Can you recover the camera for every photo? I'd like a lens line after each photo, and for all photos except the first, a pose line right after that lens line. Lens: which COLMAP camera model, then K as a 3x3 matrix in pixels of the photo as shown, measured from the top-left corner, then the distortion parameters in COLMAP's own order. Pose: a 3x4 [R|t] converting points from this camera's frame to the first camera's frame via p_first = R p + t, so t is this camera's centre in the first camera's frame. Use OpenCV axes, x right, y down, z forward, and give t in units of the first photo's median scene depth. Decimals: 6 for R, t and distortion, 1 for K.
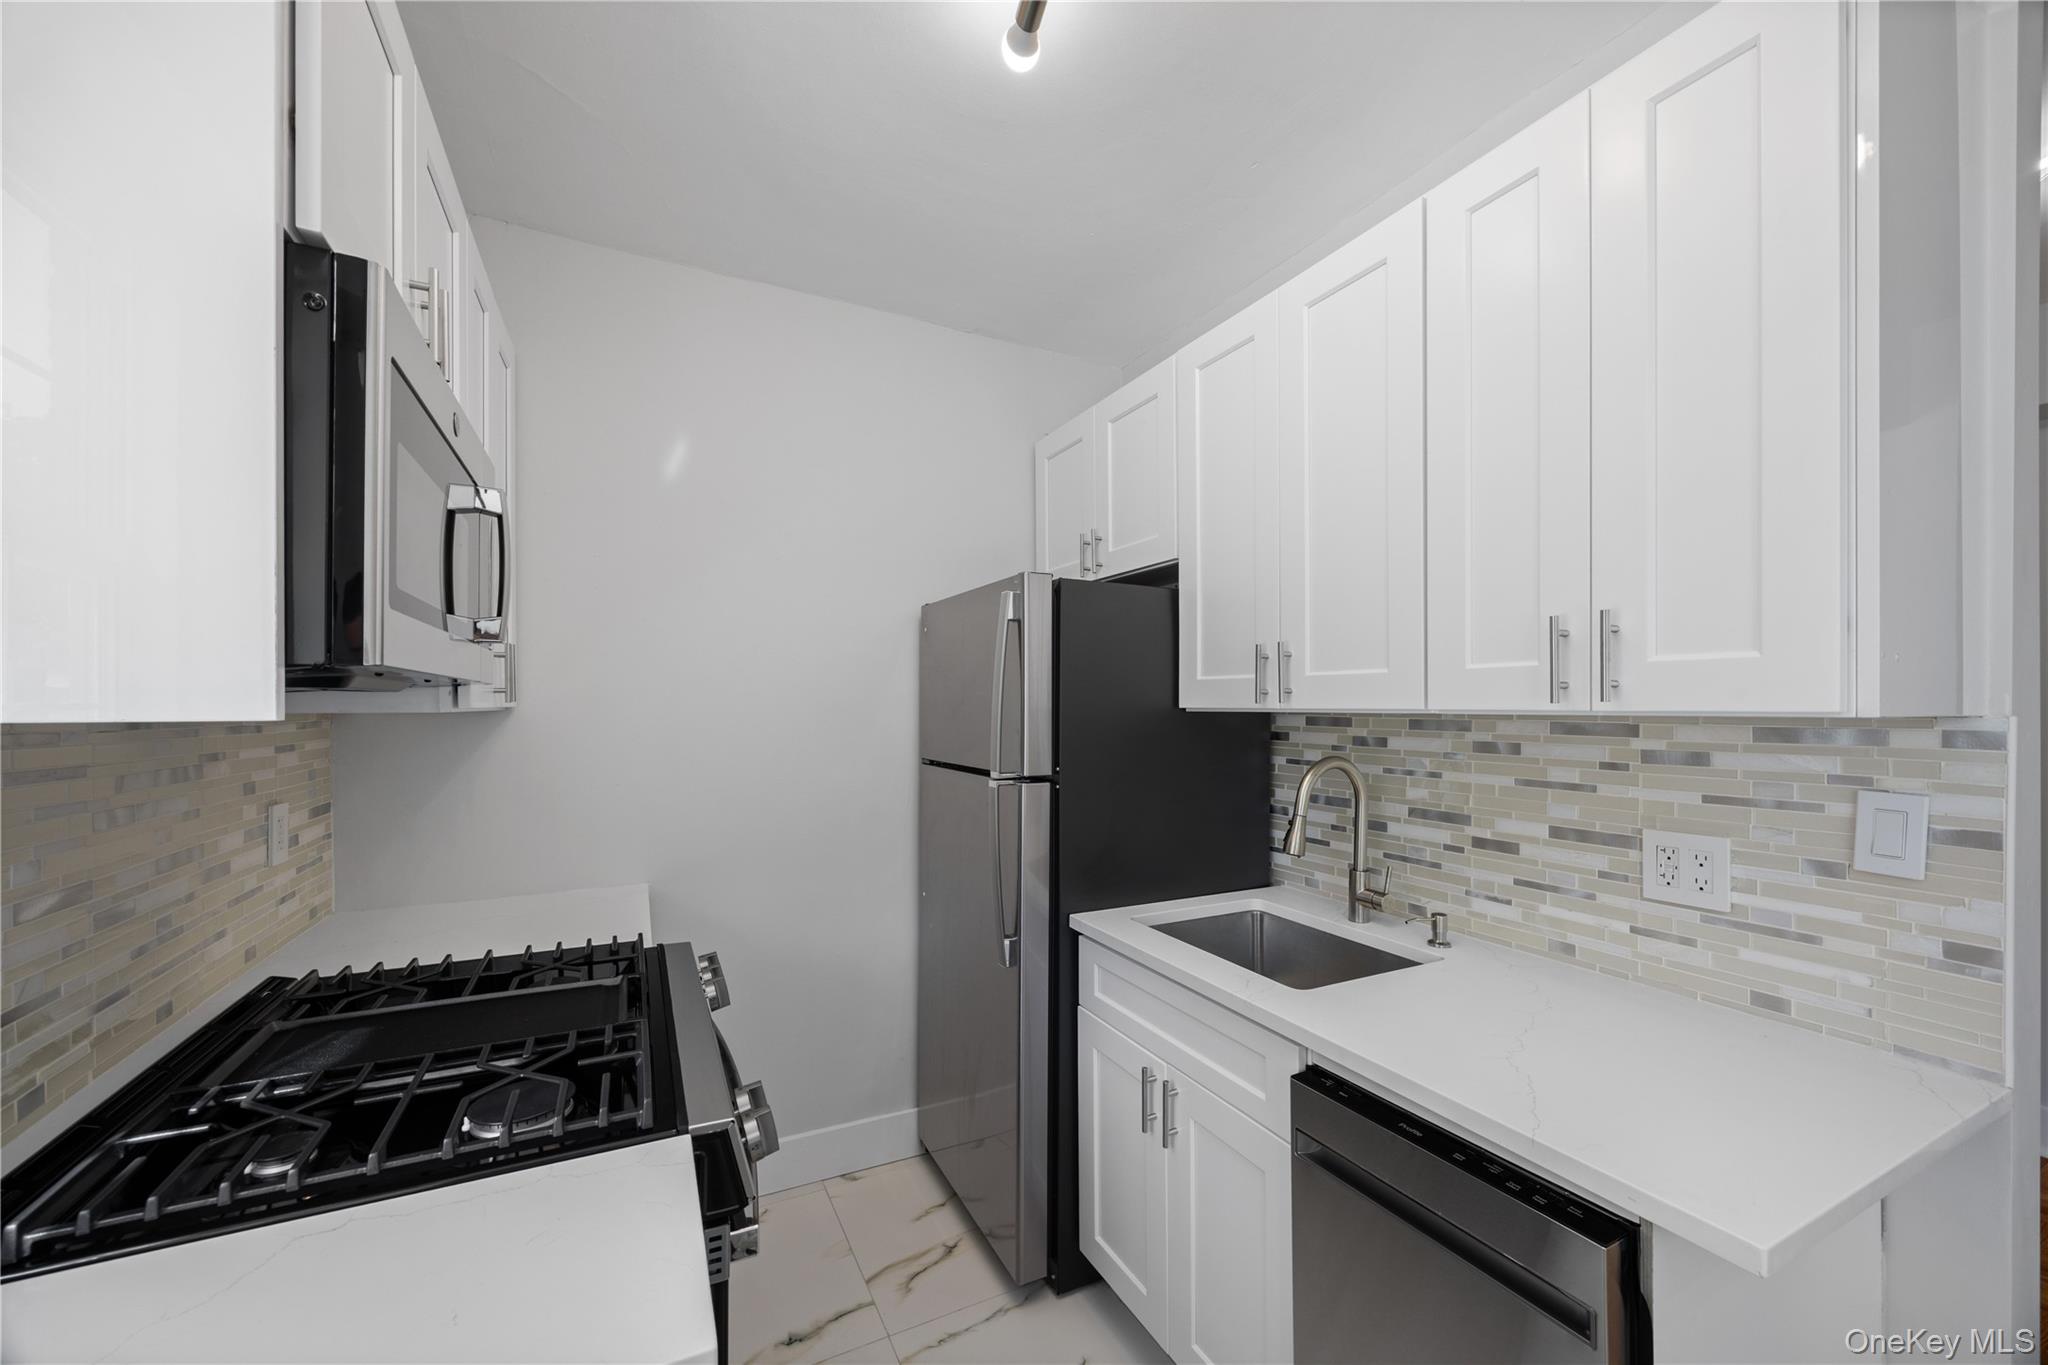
lens RADIAL K [[782.5, 0, 1024.0], [0, 782.5, 704.3], [0, 0, 1]] dist [-0.002599, -0.000155]
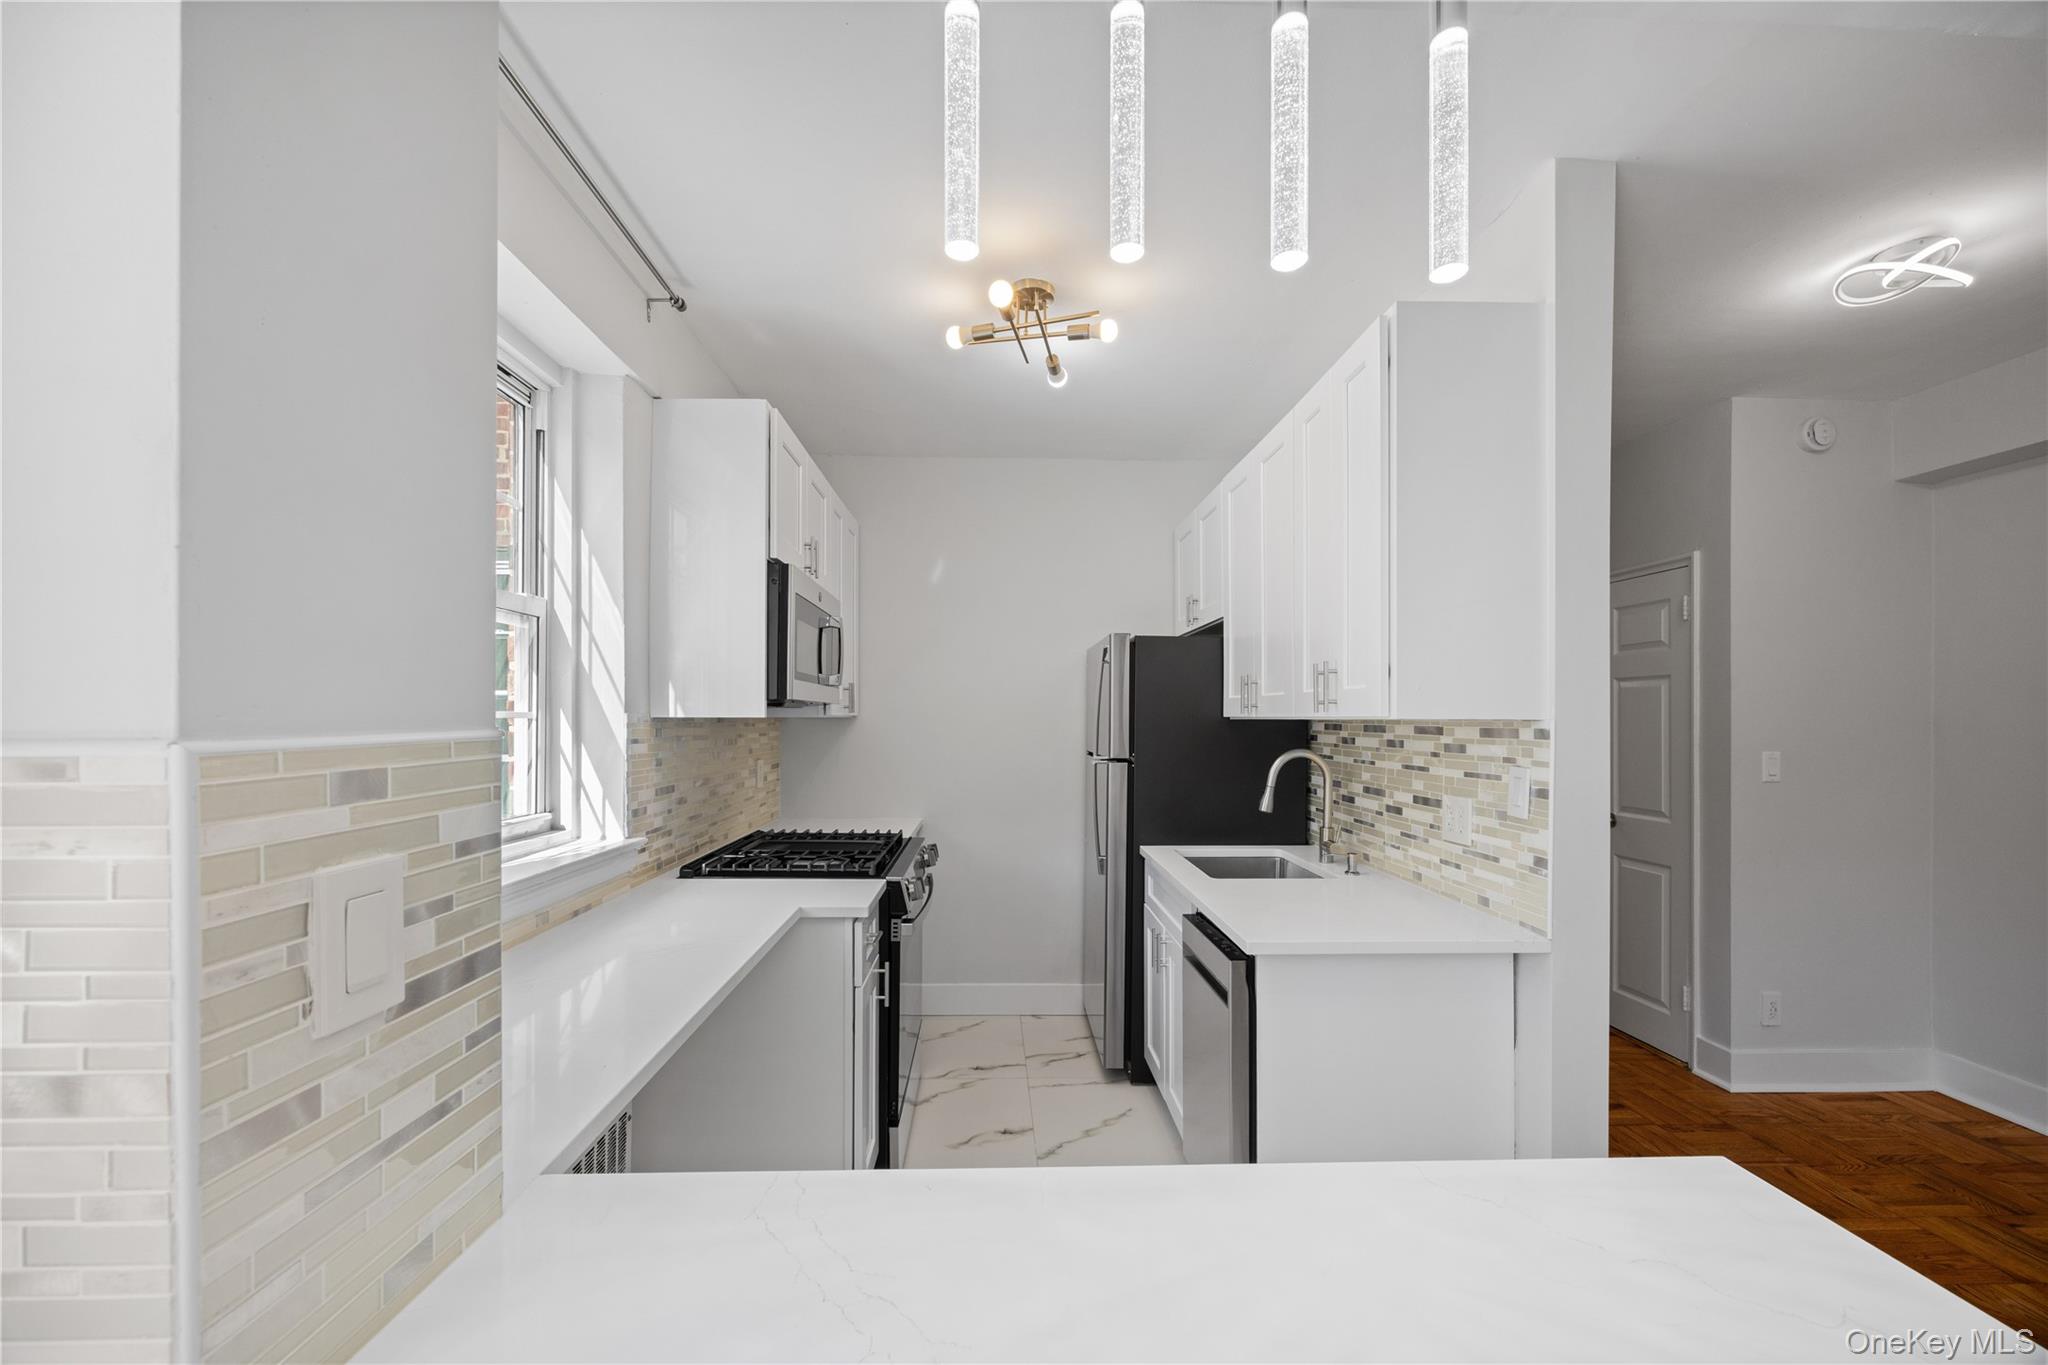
lens RADIAL K [[782.5, 0, 1024.0], [0, 782.5, 704.3], [0, 0, 1]] dist [-0.002599, -0.000155]
pose [[0.910410, -0.004247, -0.413685, 0.676709], [-0.003008, 0.999853, -0.016886, 0.009395], [0.413696, 0.016617, 0.910263, -0.749542]]
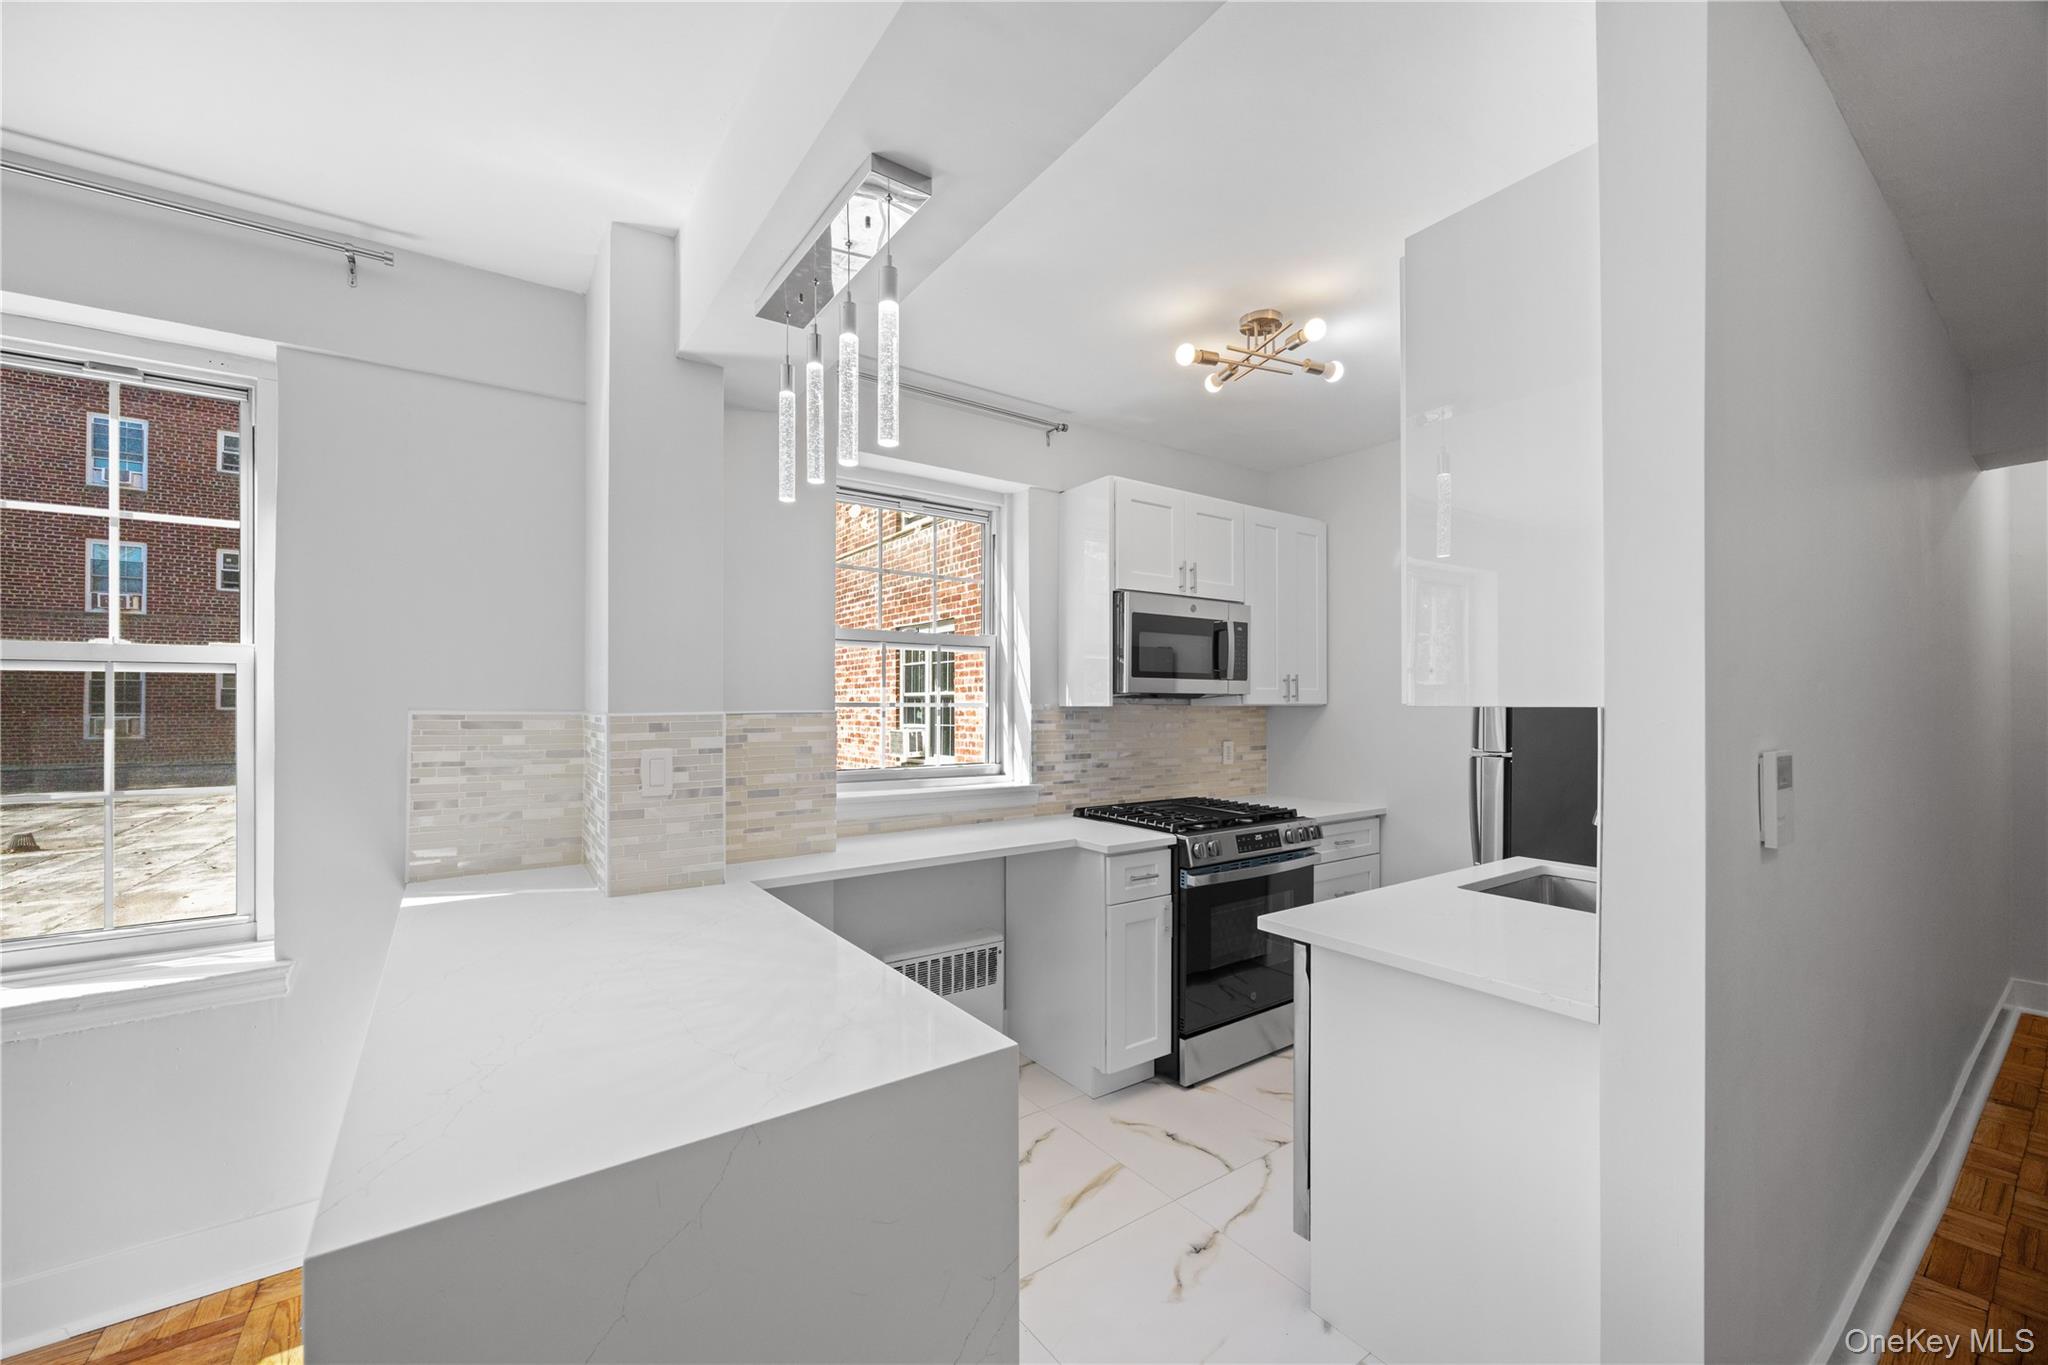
lens RADIAL K [[782.5, 0, 1024.0], [0, 782.5, 704.3], [0, 0, 1]] dist [-0.002599, -0.000155]
pose [[0.145671, 0.001507, -0.989332, 1.702148], [-0.001746, 0.999998, 0.001266, 0.001291], [0.989331, 0.001543, 0.145674, -0.055861]]
